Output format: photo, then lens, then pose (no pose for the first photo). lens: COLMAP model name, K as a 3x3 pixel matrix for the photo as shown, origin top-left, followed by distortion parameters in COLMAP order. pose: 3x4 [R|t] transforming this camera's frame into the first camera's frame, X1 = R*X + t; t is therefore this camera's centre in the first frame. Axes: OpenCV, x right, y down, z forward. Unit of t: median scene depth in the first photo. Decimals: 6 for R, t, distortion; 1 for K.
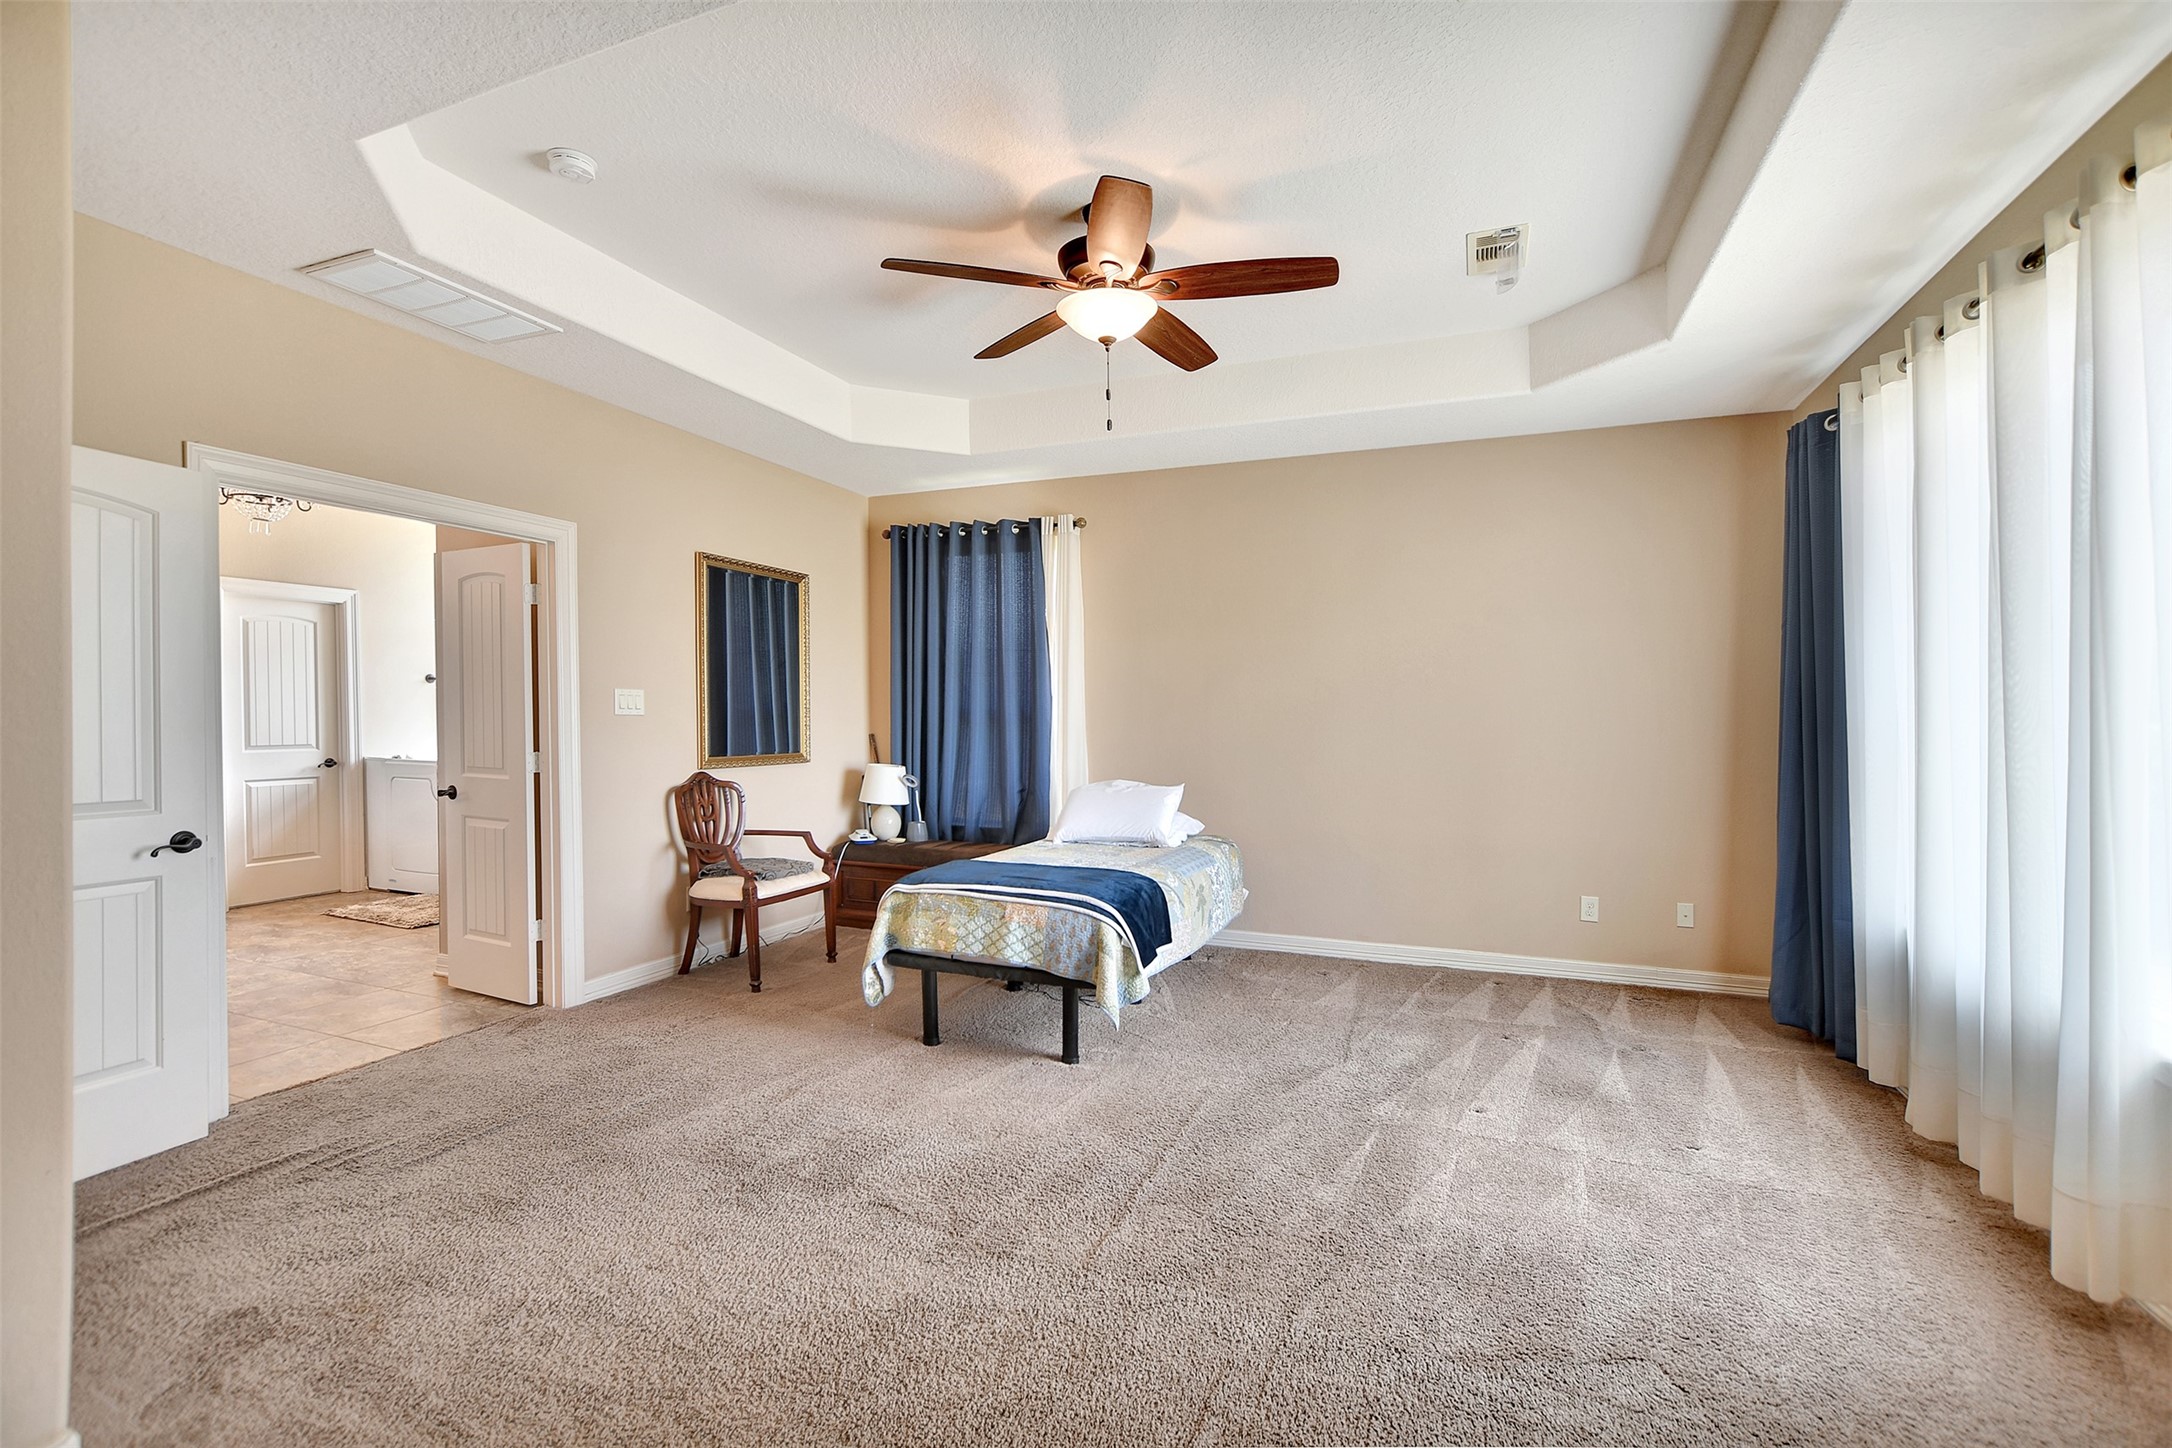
lens RADIAL K [[974.0, 0, 1086.0], [0, 974.0, 724.0], [0, 0, 1]] dist [-0.027674, 0.000147]
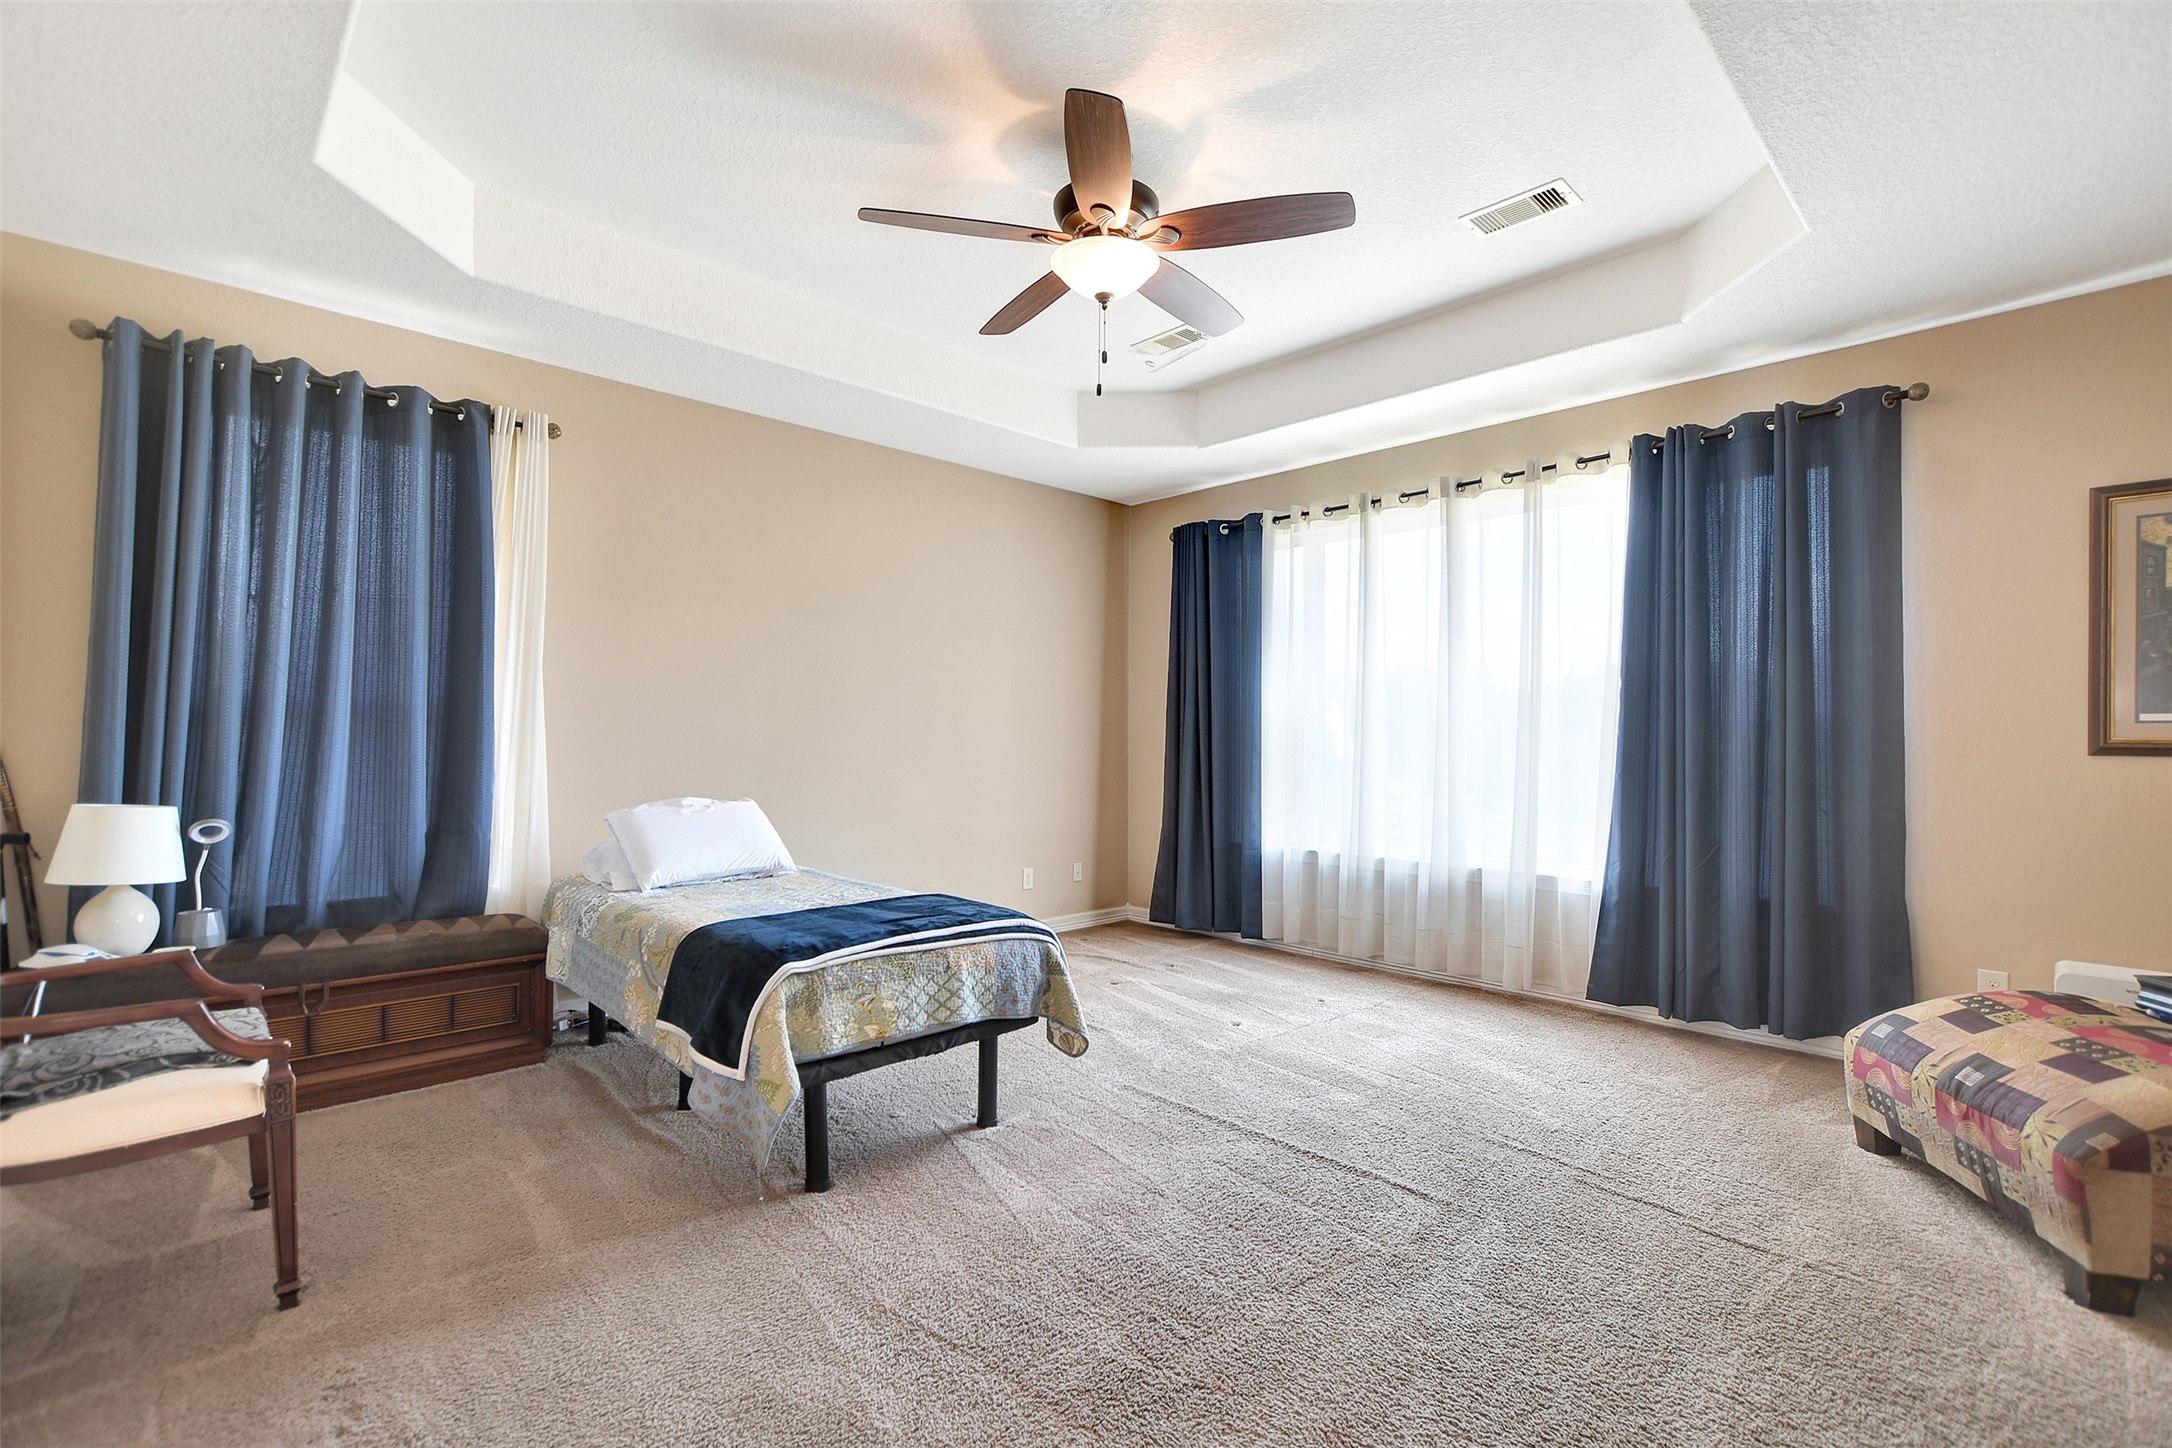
lens RADIAL K [[974.0, 0, 1086.0], [0, 974.0, 724.0], [0, 0, 1]] dist [-0.027674, 0.000147]
pose [[0.392695, 0.007303, 0.919640, -0.731151], [0.005844, 0.999928, -0.010436, 0.013350], [-0.919650, 0.009472, 0.392624, 0.578475]]
